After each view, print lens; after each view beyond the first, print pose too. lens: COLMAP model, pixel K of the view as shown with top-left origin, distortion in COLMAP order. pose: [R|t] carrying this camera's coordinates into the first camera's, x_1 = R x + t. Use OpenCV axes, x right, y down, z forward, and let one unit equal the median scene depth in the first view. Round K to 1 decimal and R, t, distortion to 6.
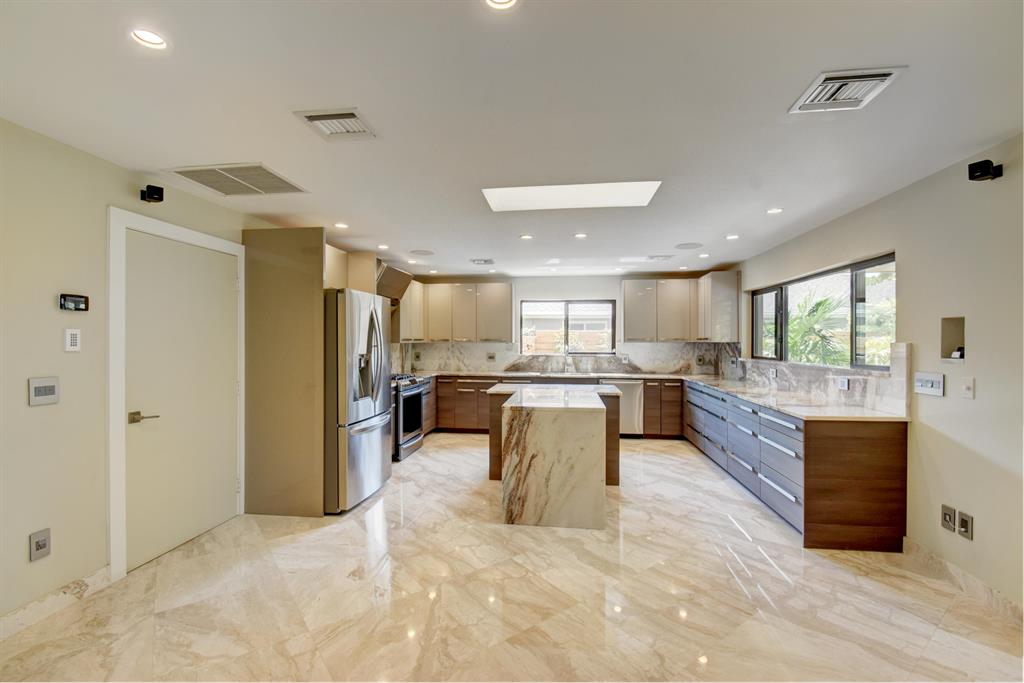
lens RADIAL K [[449.0, 0, 506.6], [0, 449.0, 341.3], [0, 0, 1]] dist [0.007556, -0.013046]
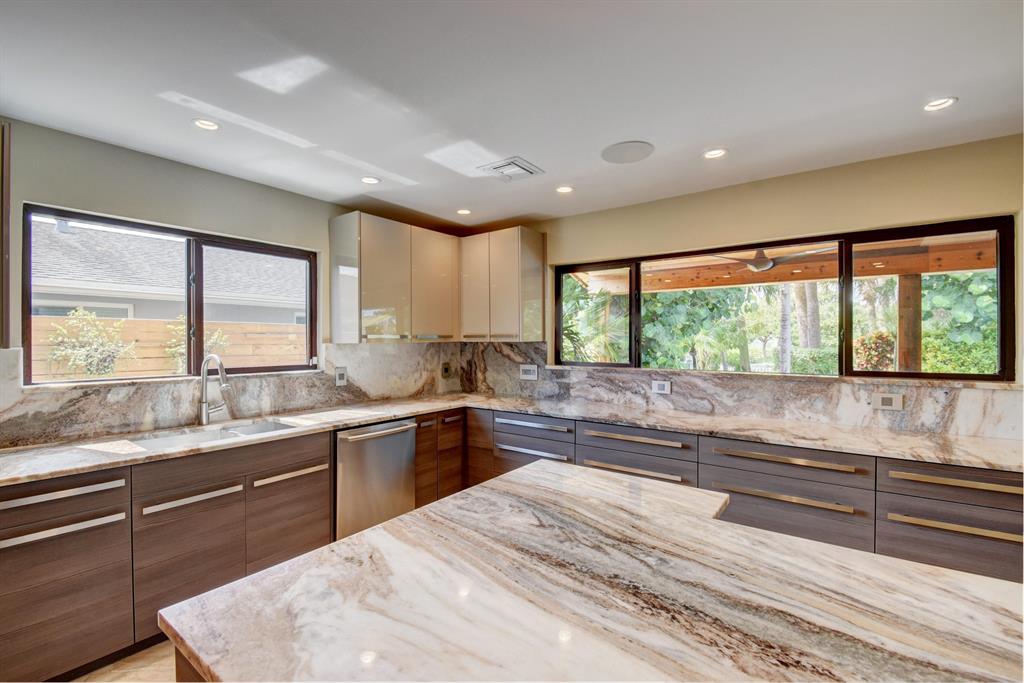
lens RADIAL K [[449.0, 0, 506.6], [0, 449.0, 341.3], [0, 0, 1]] dist [0.007556, -0.013046]
pose [[0.487654, -0.006305, 0.873014, -0.085561], [0.002054, 0.999979, 0.006075, -0.002135], [-0.873034, -0.001169, 0.487657, 0.725388]]
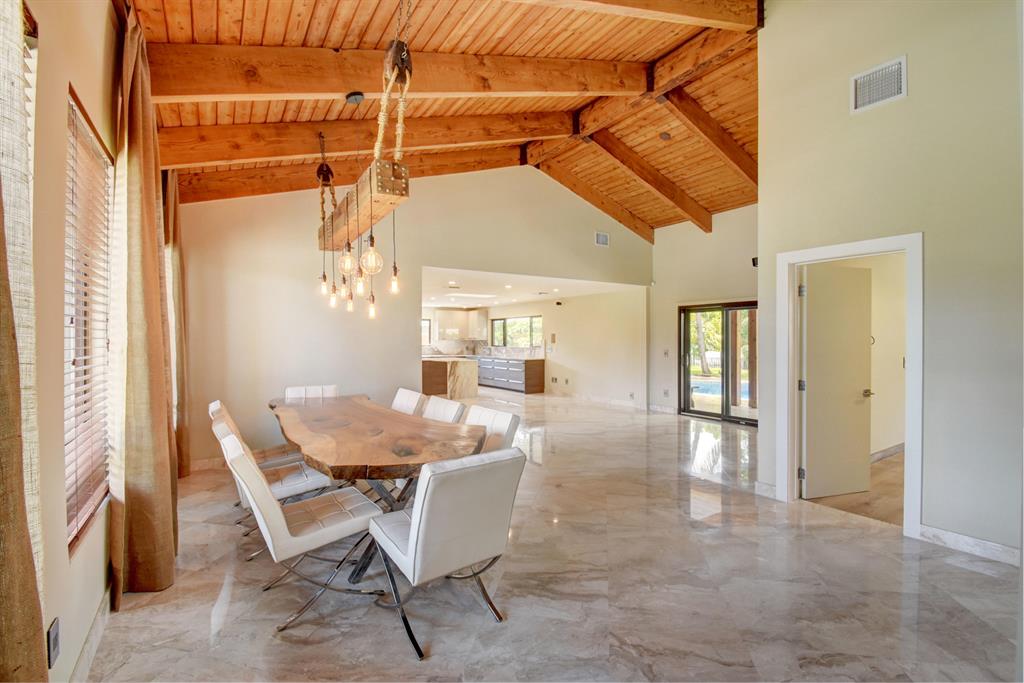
lens RADIAL K [[449.0, 0, 506.6], [0, 449.0, 341.3], [0, 0, 1]] dist [0.007556, -0.013046]
pose [[0.754878, -0.006572, 0.655832, -1.000944], [0.005550, 0.999978, 0.003632, 0.002089], [-0.655841, 0.000898, 0.754898, -0.906957]]
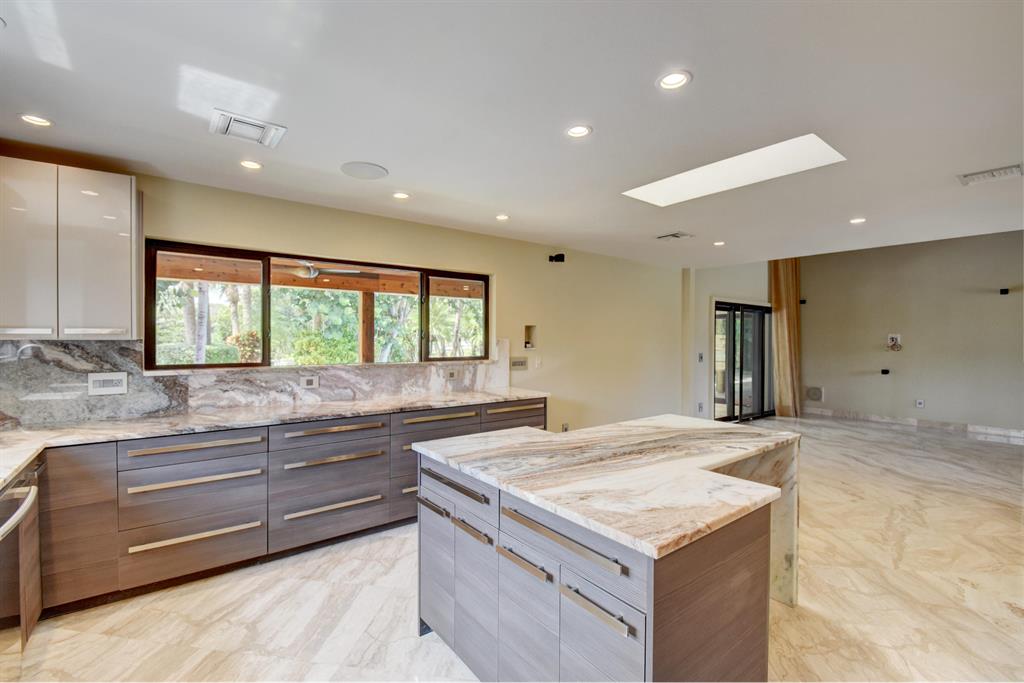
lens RADIAL K [[449.0, 0, 506.6], [0, 449.0, 341.3], [0, 0, 1]] dist [0.007556, -0.013046]
pose [[-0.709808, -0.011441, 0.704303, -0.102578], [-0.006189, 0.999931, 0.010006, -0.002726], [-0.704368, 0.002744, -0.709829, 1.063305]]
